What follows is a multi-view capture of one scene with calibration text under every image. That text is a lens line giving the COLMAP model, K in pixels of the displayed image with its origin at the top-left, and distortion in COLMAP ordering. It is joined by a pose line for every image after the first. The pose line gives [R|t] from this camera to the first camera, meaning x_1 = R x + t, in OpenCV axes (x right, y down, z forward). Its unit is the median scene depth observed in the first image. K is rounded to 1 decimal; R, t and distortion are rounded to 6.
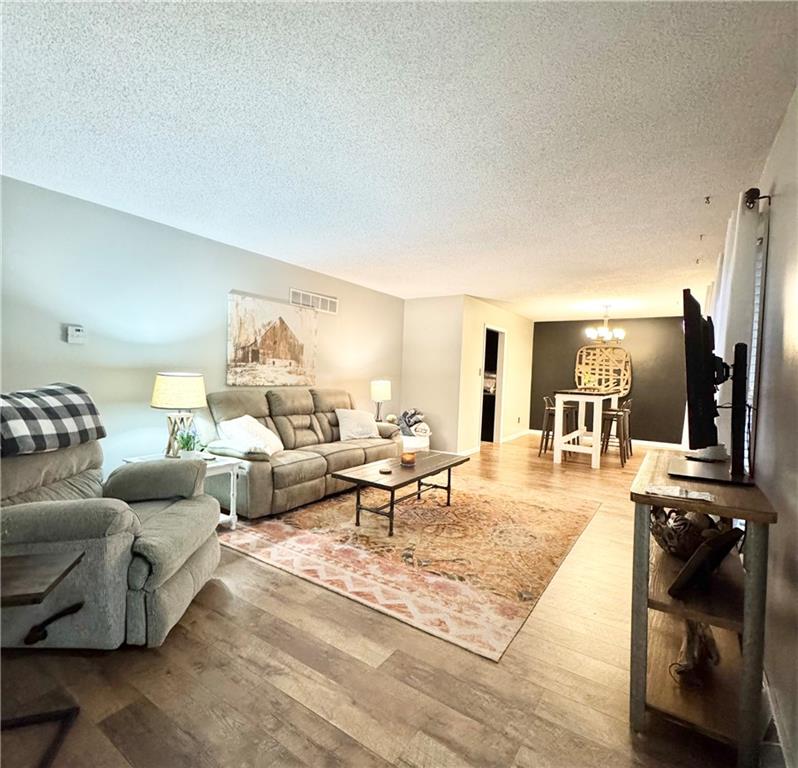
lens RADIAL K [[418.7, 0, 396.9], [0, 418.7, 380.5], [0, 0, 1]] dist [-0.012359, 0.000264]
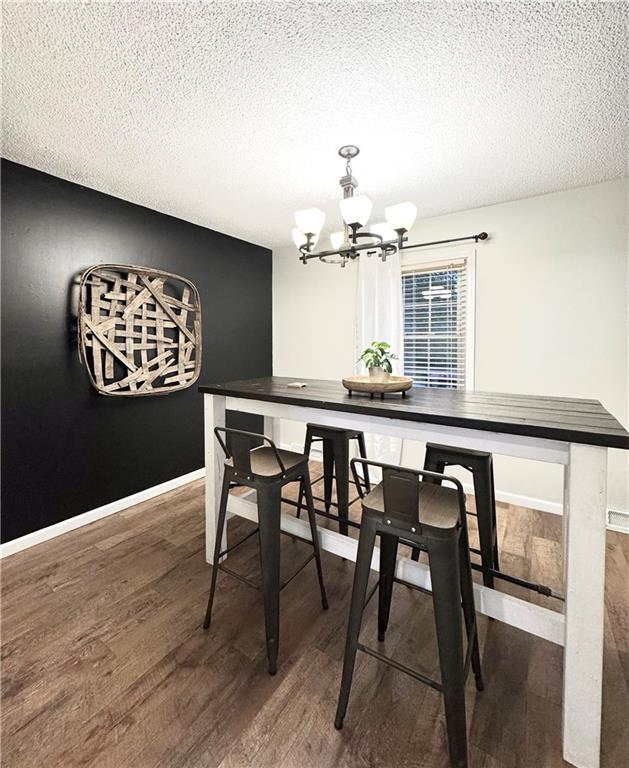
lens RADIAL K [[348.3, 0, 312.8], [0, 348.3, 348.7], [0, 0, 1]] dist [-0.003273, 0.000522]
pose [[-0.011321, -0.052855, 0.998538, 0.402607], [0.022120, 0.998344, 0.053095, -0.055111], [-0.999691, 0.022688, -0.010133, 2.267049]]
